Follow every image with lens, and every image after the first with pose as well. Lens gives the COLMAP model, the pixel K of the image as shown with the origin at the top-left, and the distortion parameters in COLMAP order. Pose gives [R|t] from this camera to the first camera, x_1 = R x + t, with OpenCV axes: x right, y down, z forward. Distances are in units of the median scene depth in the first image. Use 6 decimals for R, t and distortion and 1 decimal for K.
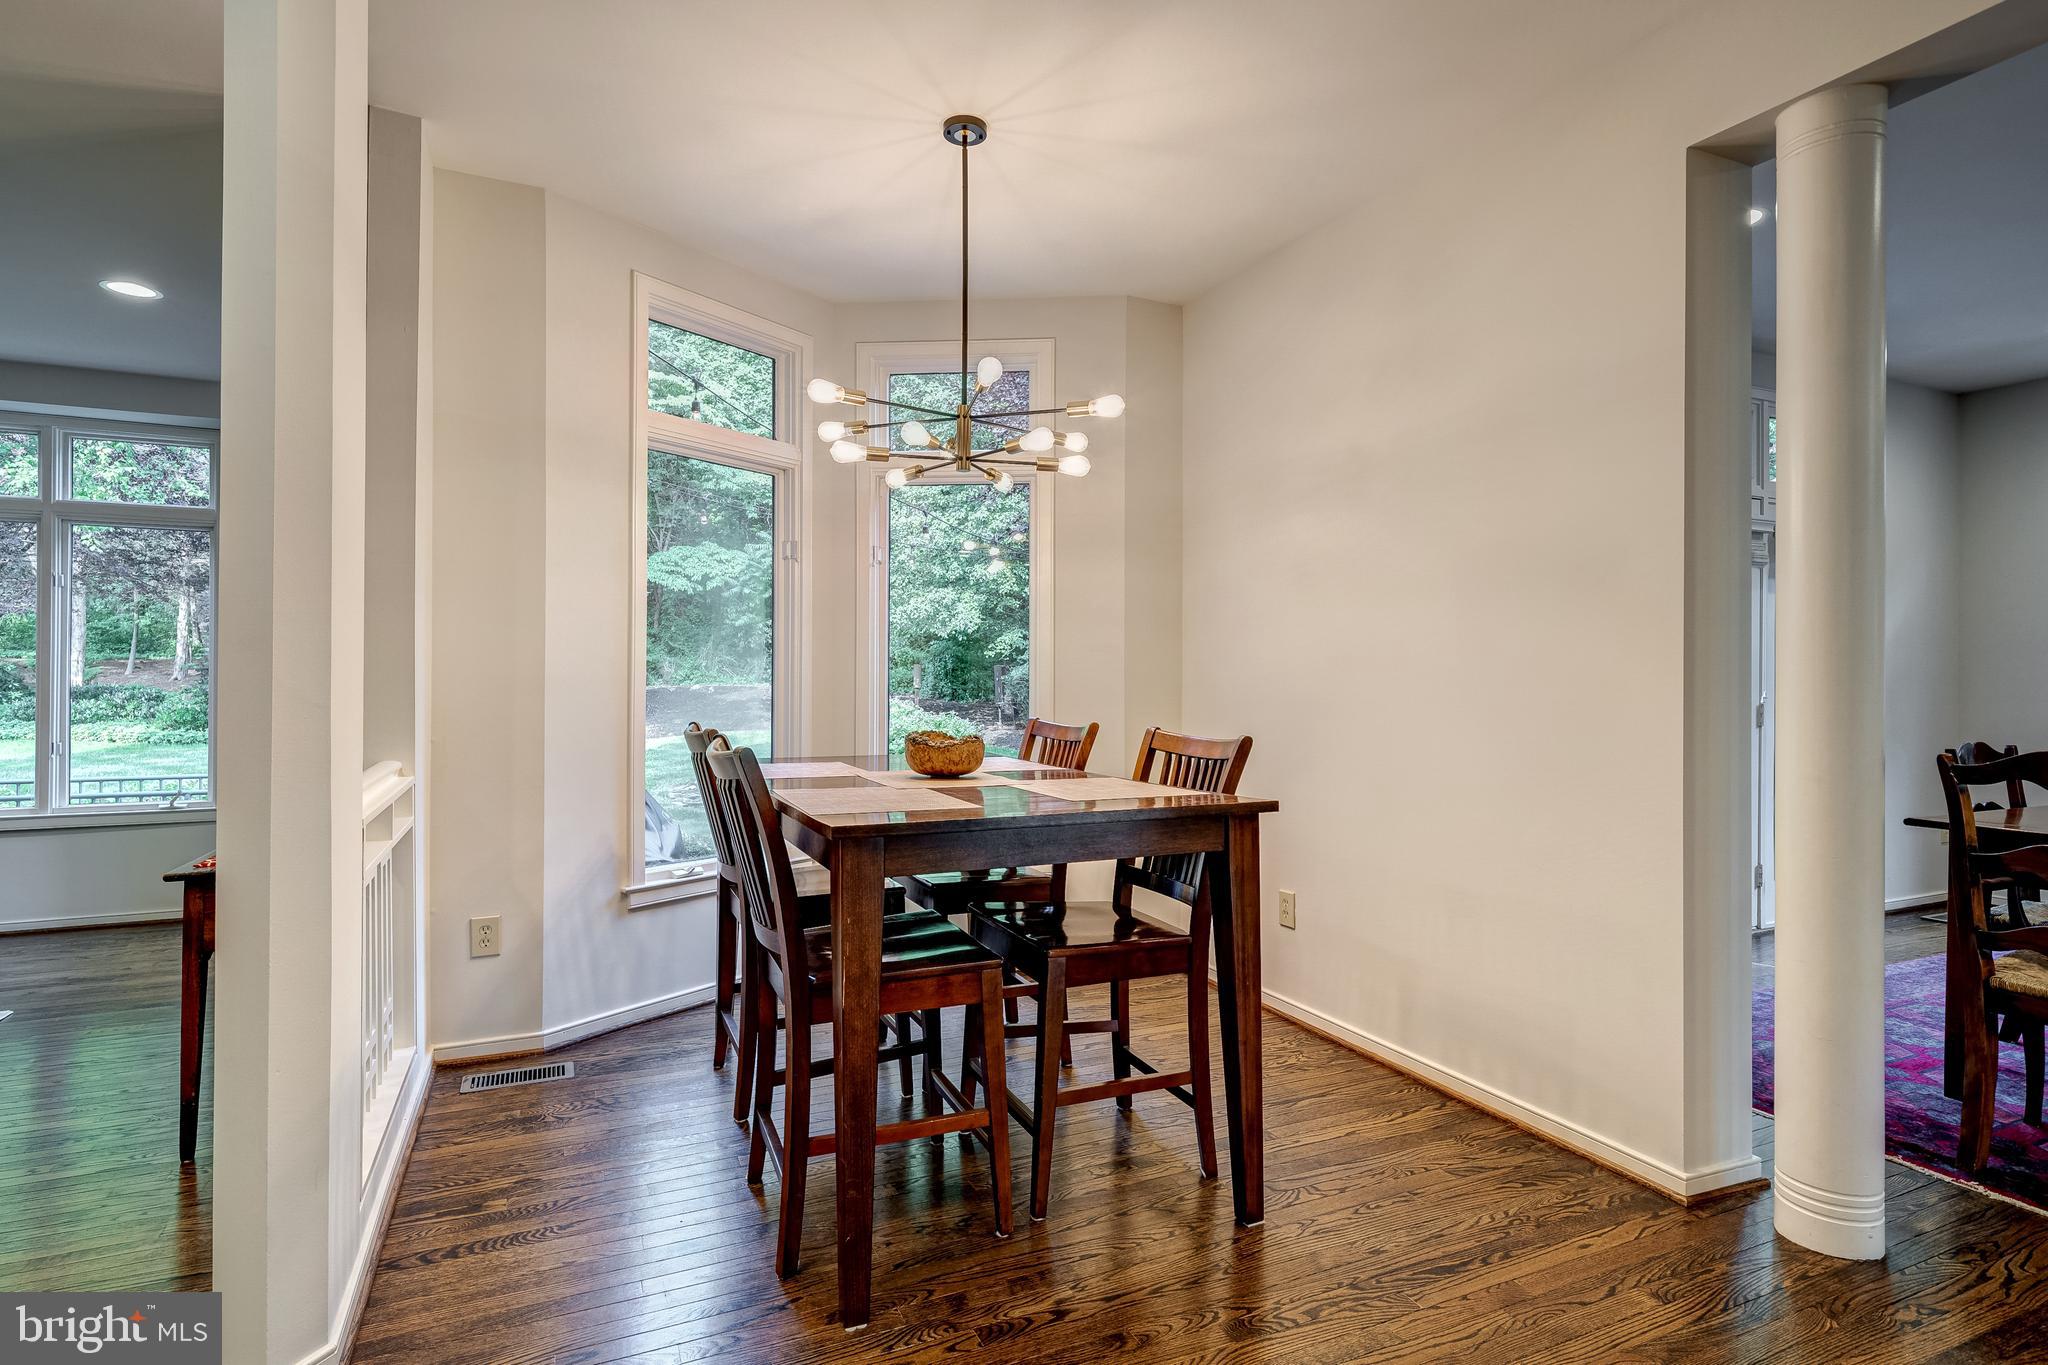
lens RADIAL K [[942.4, 0, 1020.6], [0, 942.4, 677.5], [0, 0, 1]] dist [0.013662, -0.000056]
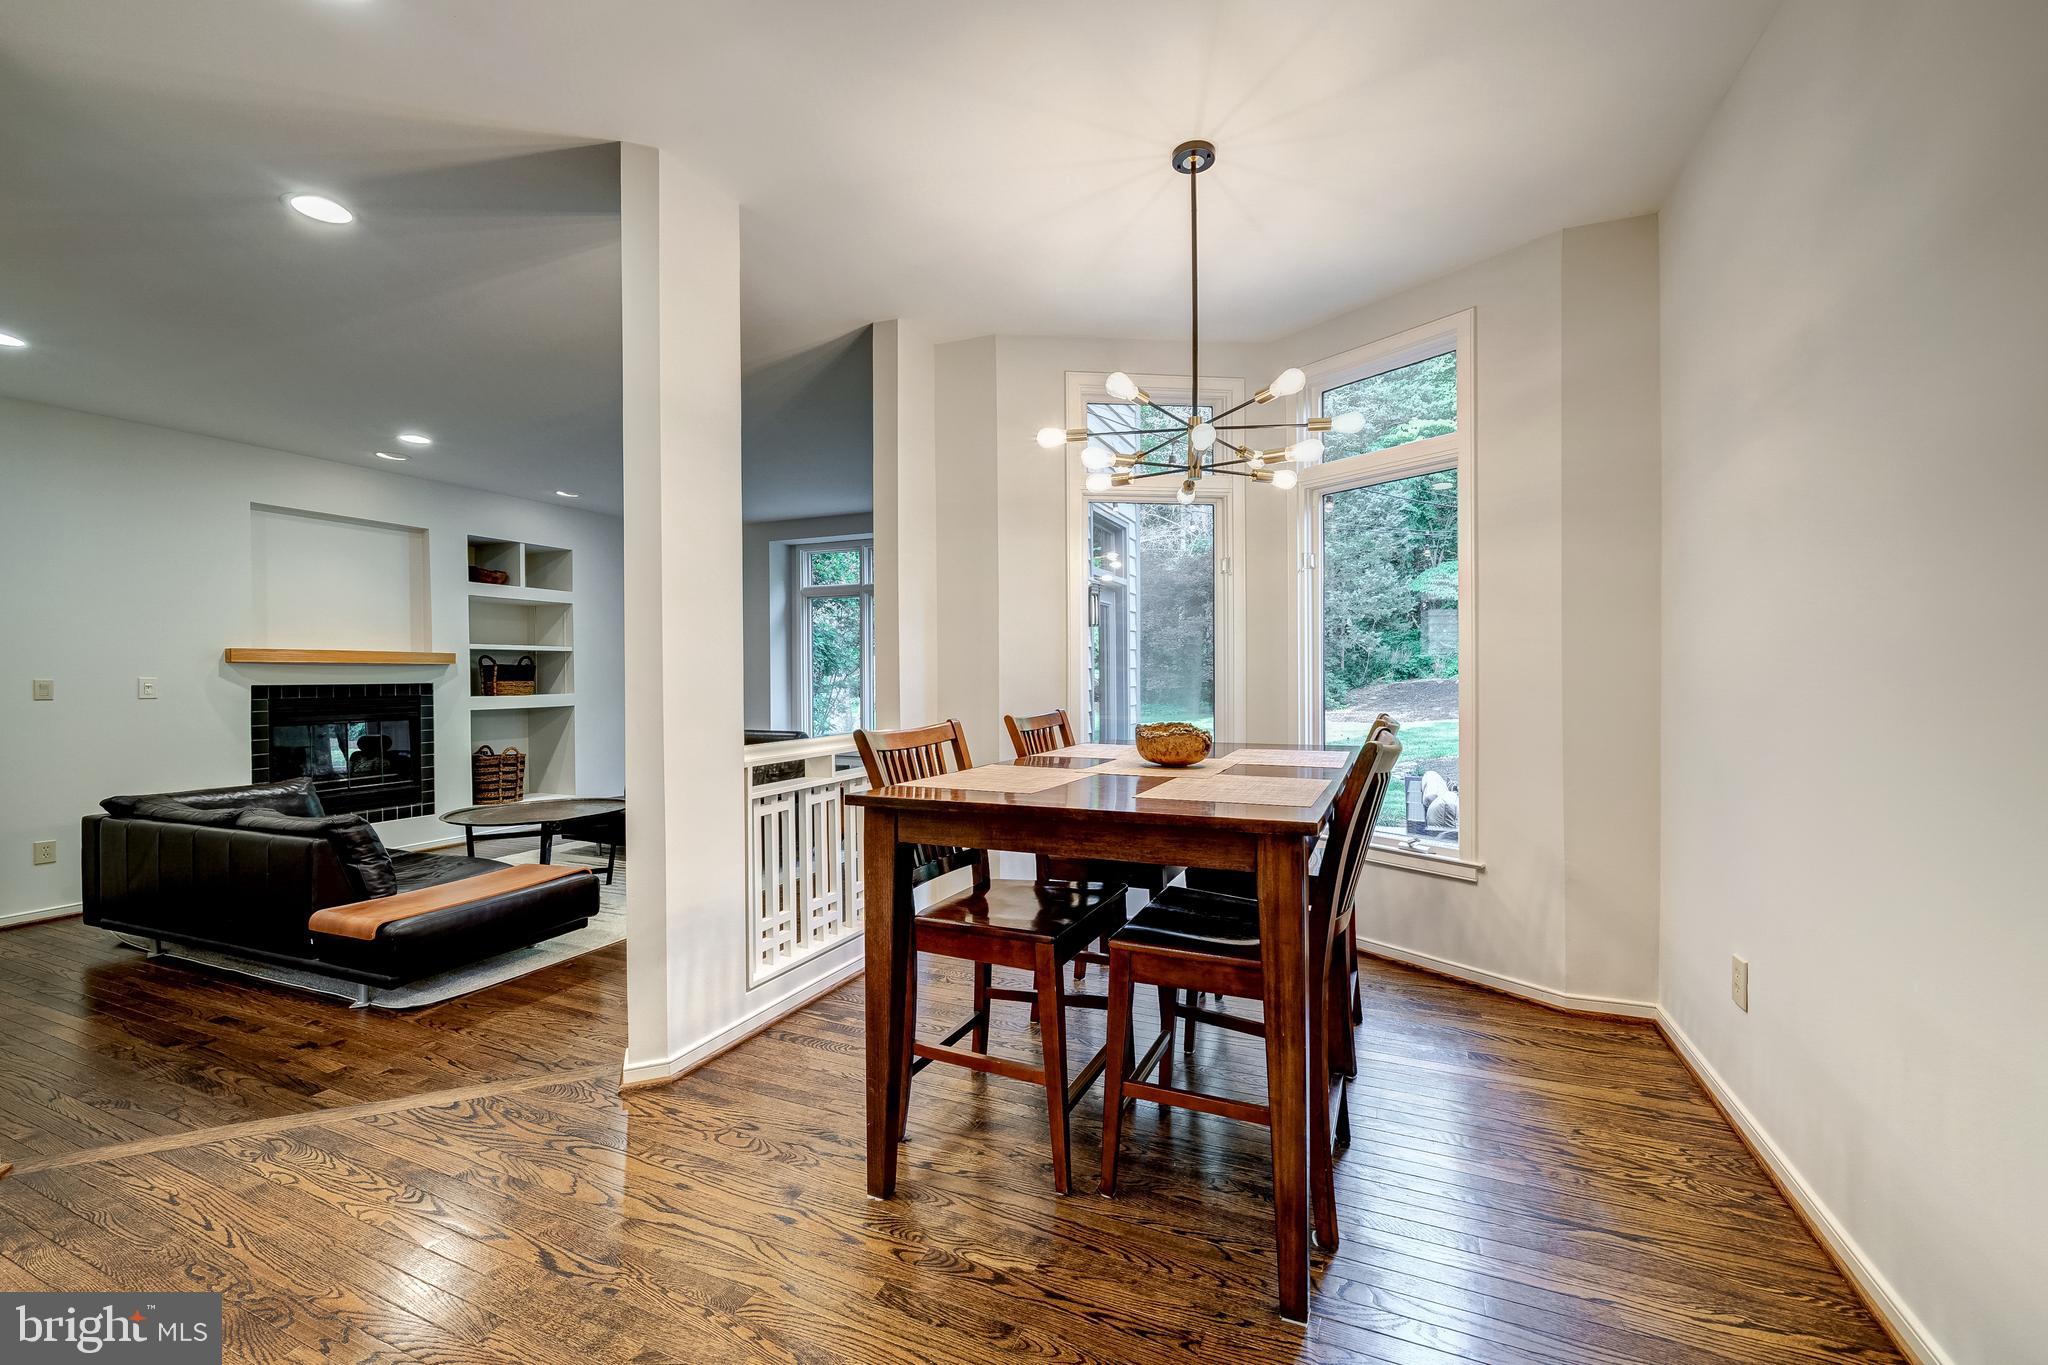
lens RADIAL K [[763.5, 0, 1094.1], [0, 763.5, 679.1], [0, 0, 1]] dist [0.009632, 0.000070]
pose [[0.717196, -0.009138, -0.696811, 0.292377], [0.013037, 0.999915, 0.000306, 0.000862], [0.696749, -0.009303, 0.717254, 0.188618]]
